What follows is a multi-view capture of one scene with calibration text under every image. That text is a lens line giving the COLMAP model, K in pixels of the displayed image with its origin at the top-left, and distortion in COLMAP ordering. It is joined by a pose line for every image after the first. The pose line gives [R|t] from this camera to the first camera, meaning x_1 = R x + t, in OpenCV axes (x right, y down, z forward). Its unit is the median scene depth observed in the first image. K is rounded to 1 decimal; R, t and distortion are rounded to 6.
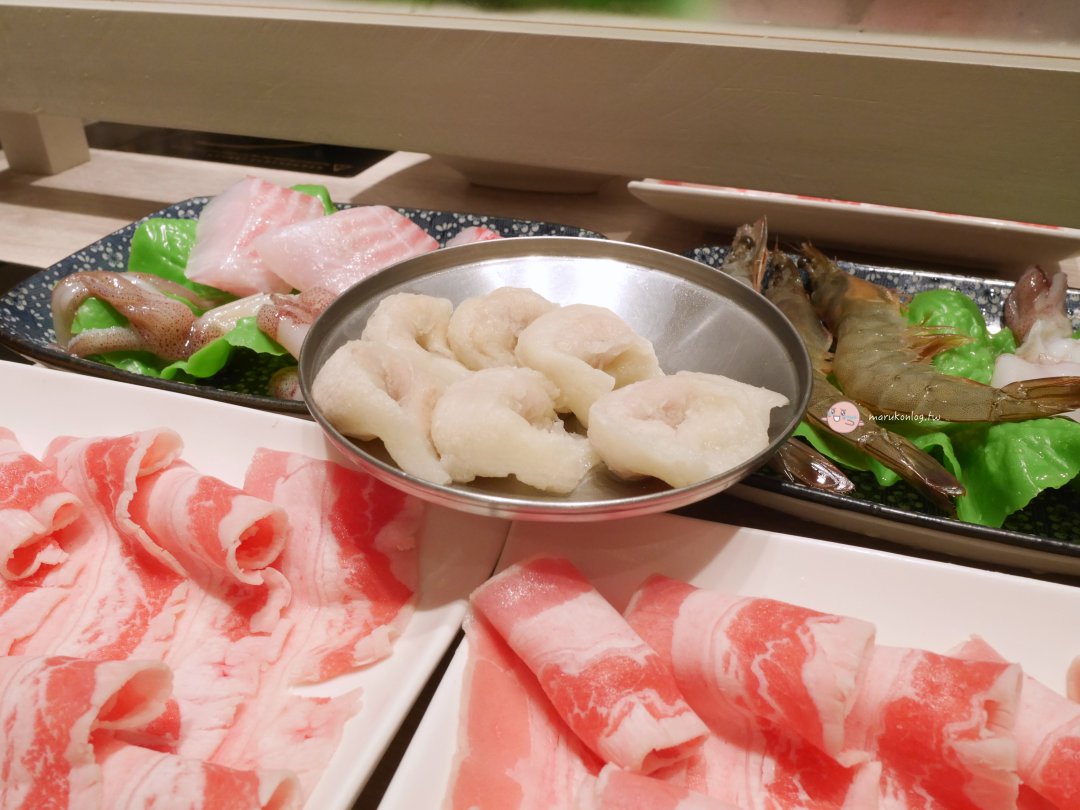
lens RADIAL K [[945.5, 0, 529.9], [0, 945.5, 405.2], [0, 0, 1]] dist [-0.021613, 0.026045]
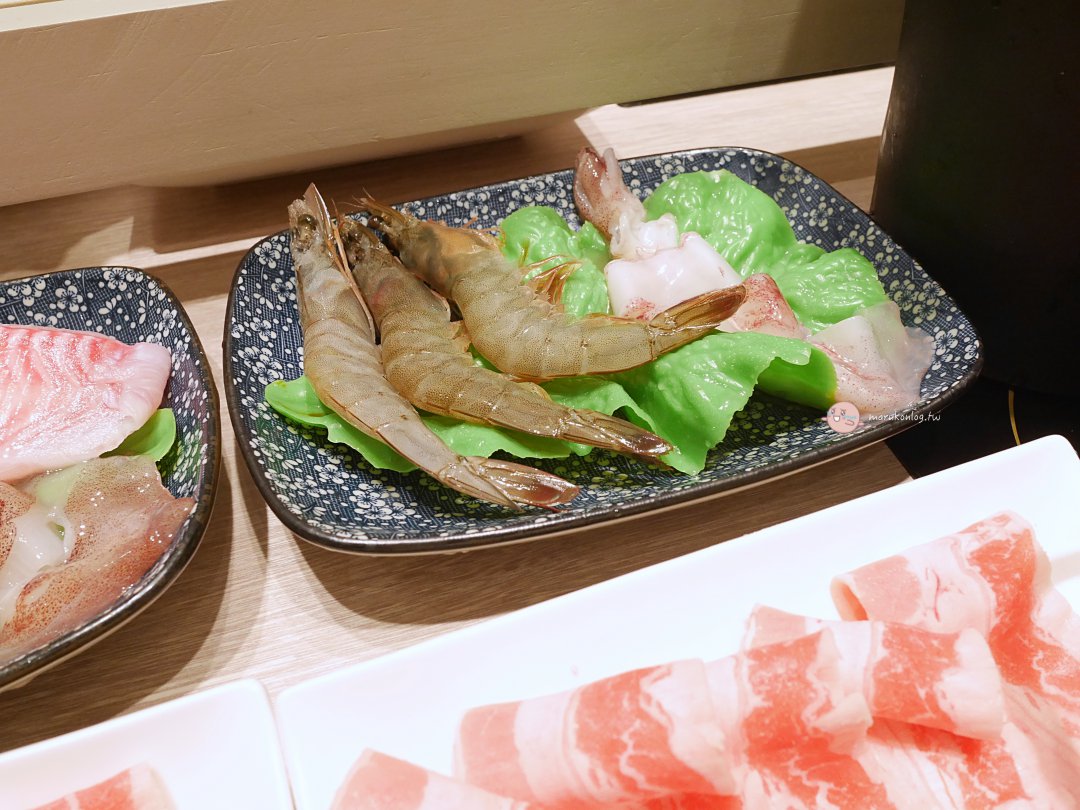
lens RADIAL K [[945.5, 0, 537.4], [0, 945.5, 404.2], [0, 0, 1]] dist [-0.021613, 0.026045]
pose [[0.798739, -0.426646, 0.424250, -0.043911], [0.343113, 0.902210, 0.261324, -0.185345], [-0.494256, -0.063164, 0.867019, 0.139538]]
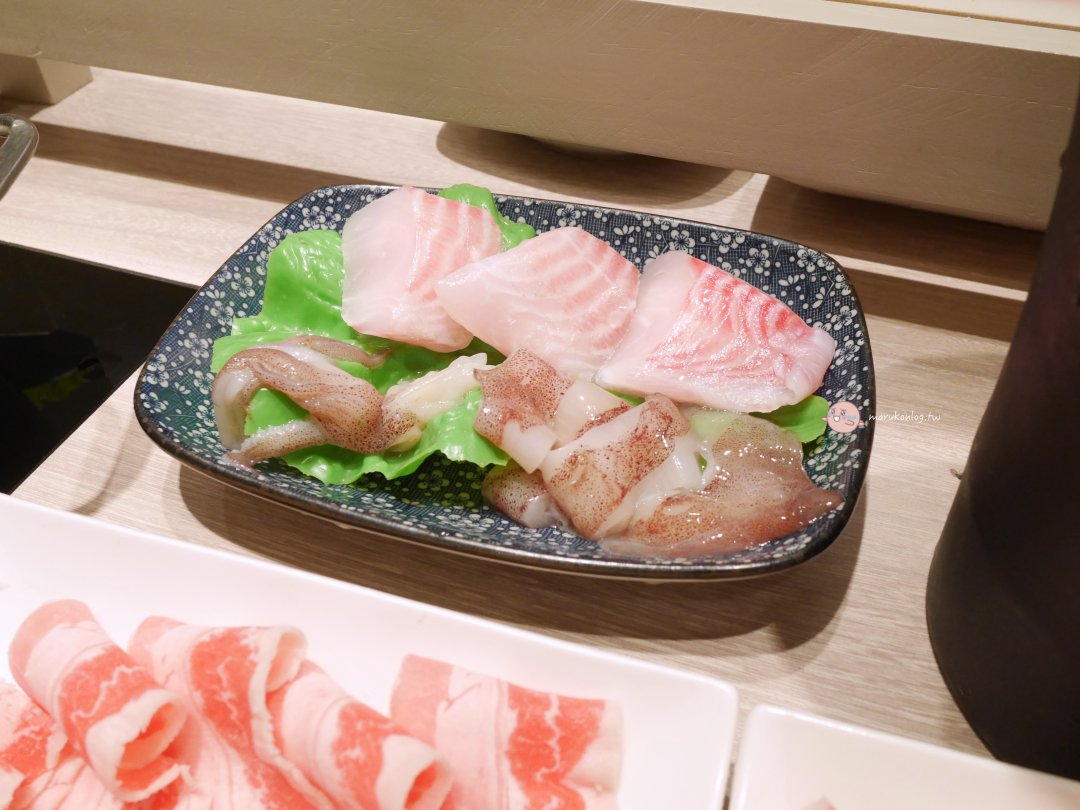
lens RADIAL K [[945.5, 0, 539.1], [0, 945.5, 404.0], [0, 0, 1]] dist [-0.021613, 0.026045]
pose [[0.999331, -0.017354, 0.032188, -0.235115], [0.010535, 0.979527, 0.201037, -0.246855], [-0.035018, -0.200563, 0.979055, 0.169569]]
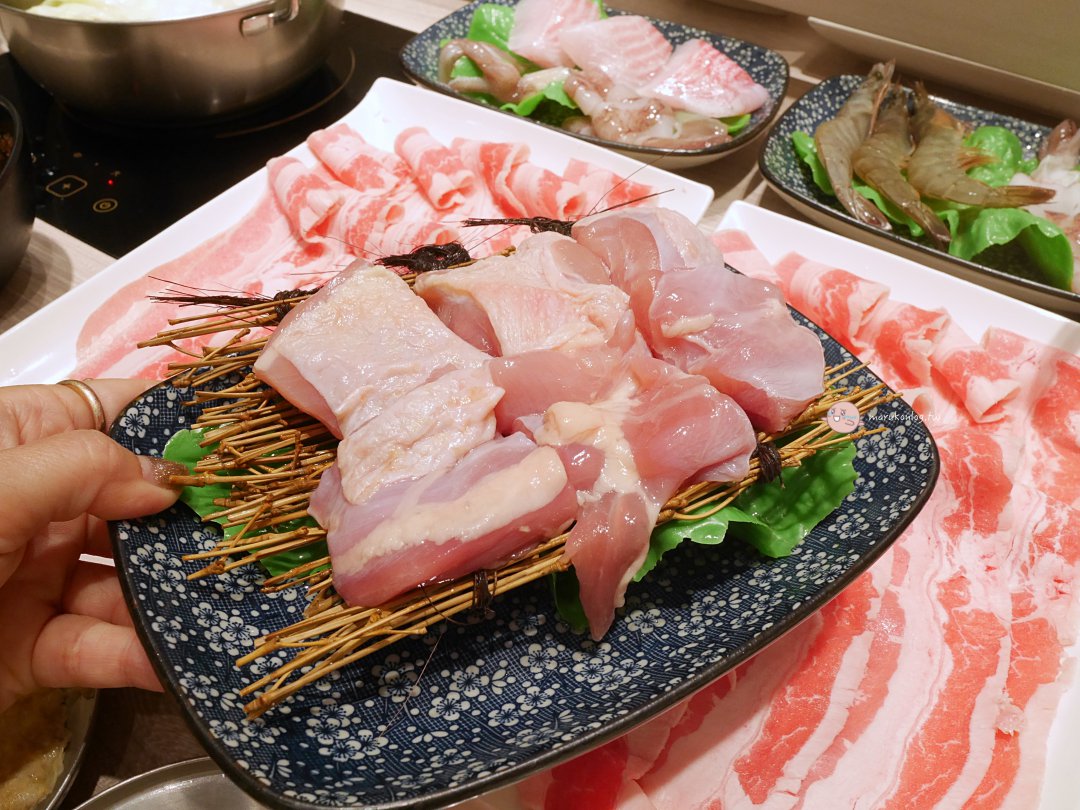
lens RADIAL K [[945.5, 0, 542.7], [0, 945.5, 404.7], [0, 0, 1]] dist [-0.021613, 0.026045]
pose [[0.980242, 0.172541, -0.096721, -0.060293], [-0.146451, 0.961760, 0.231452, 0.065278], [0.132957, -0.212714, 0.968026, -0.667788]]
